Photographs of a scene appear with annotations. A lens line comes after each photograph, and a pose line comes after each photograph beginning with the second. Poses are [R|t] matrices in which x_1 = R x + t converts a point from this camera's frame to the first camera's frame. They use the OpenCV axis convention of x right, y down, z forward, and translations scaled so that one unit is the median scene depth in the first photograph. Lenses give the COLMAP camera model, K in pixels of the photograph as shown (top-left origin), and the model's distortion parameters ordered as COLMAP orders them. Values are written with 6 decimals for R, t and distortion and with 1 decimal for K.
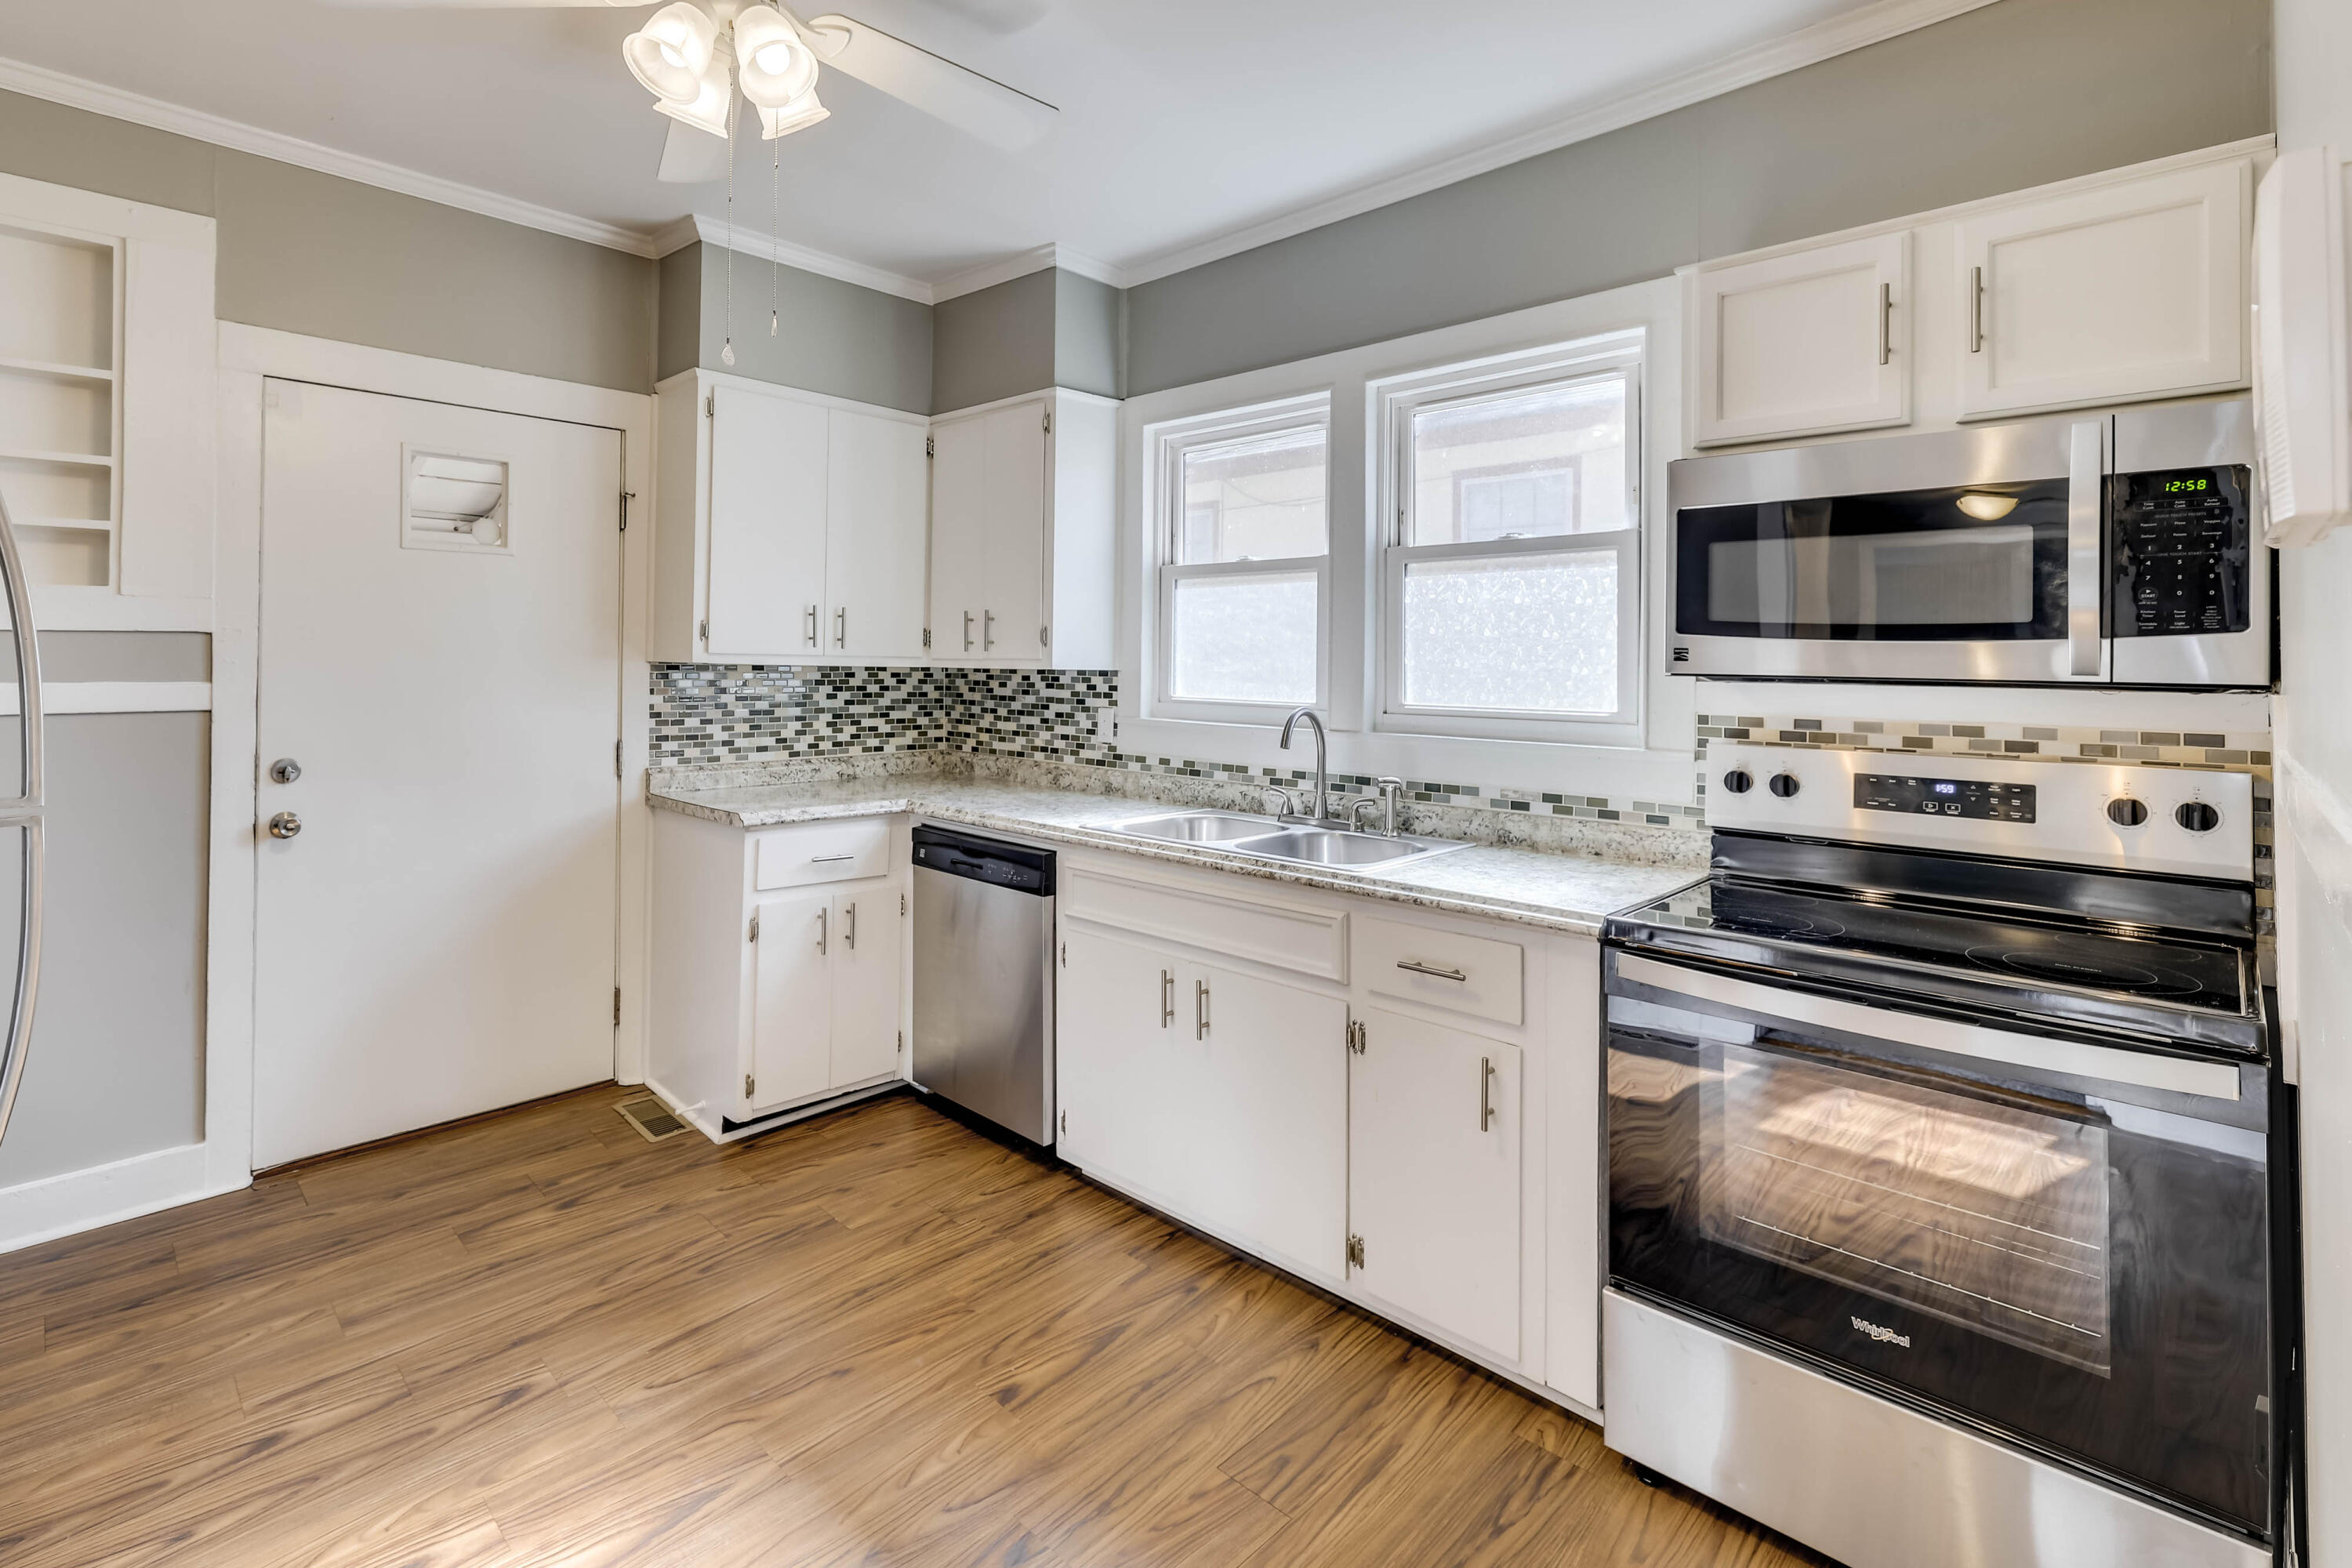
lens RADIAL K [[1118.3, 0, 1056.0], [0, 1118.3, 646.3], [0, 0, 1]] dist [0.000537, -0.000029]
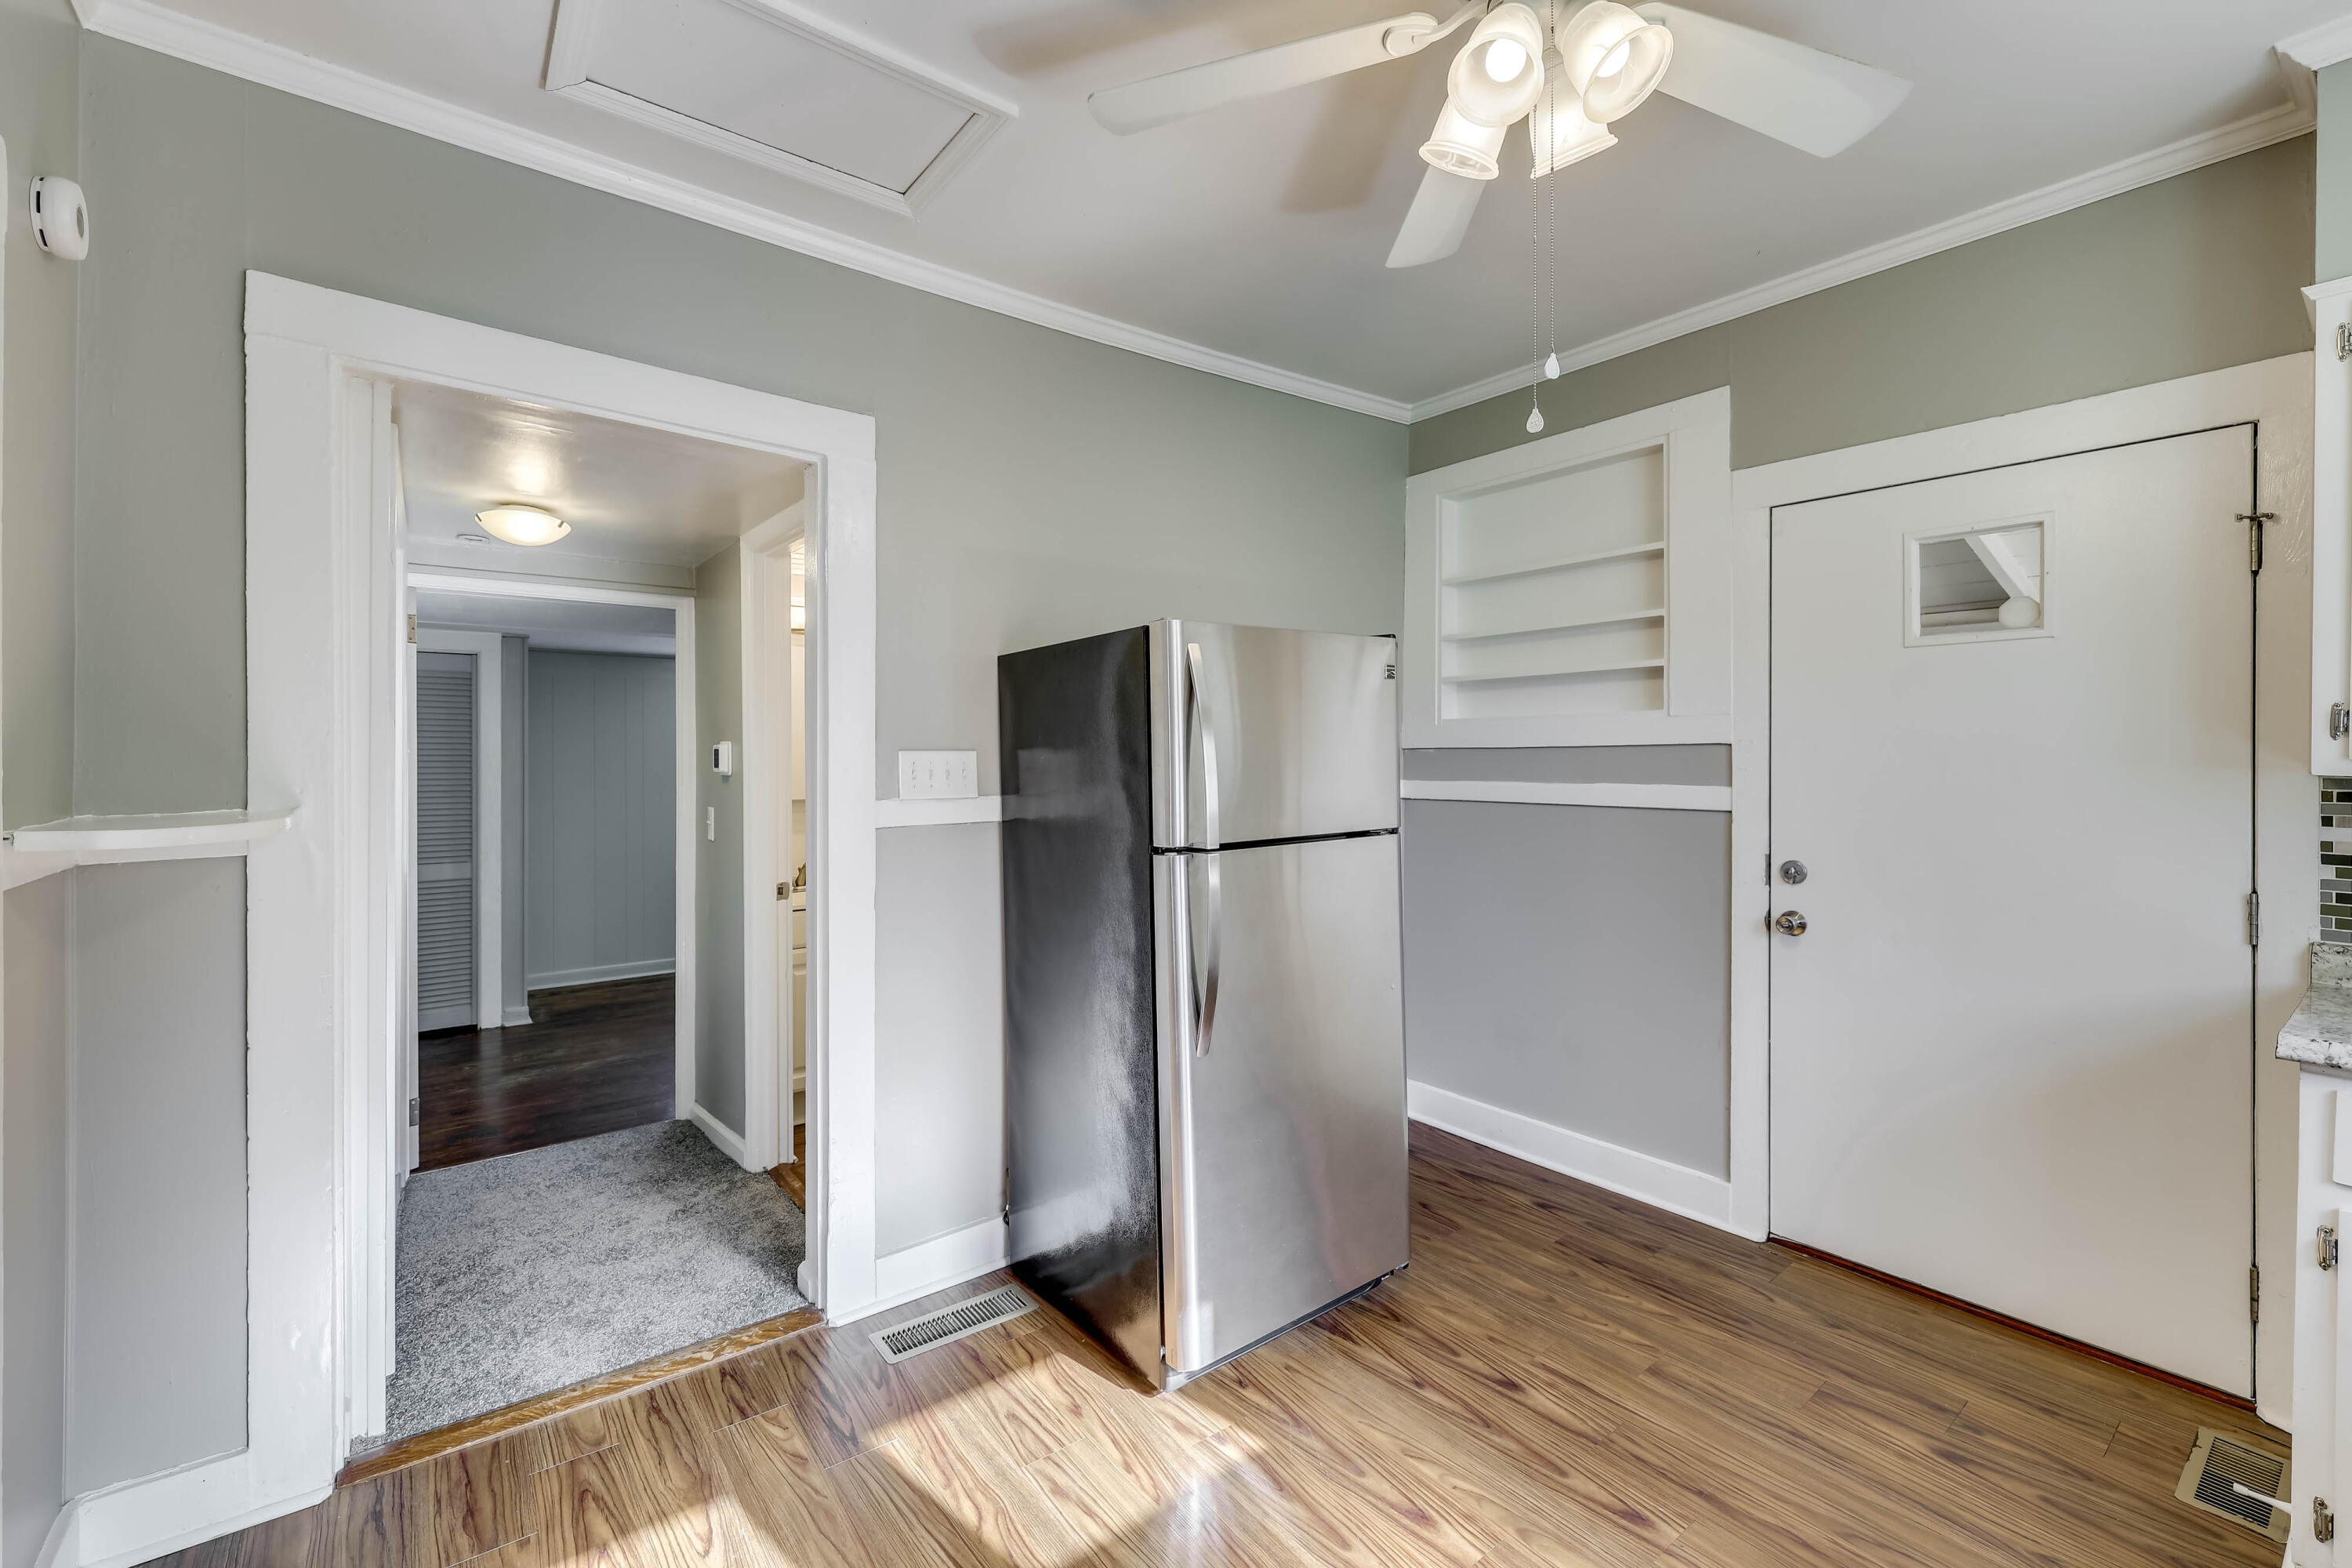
lens RADIAL K [[1014.8, 0, 1179.6], [0, 1014.8, 754.5], [0, 0, 1]] dist [-0.003106, -0.000146]
pose [[-0.113488, -0.009779, -0.993491, 0.368089], [0.005899, 0.999927, -0.010516, 0.007423], [0.993522, -0.007054, -0.113422, 0.585126]]
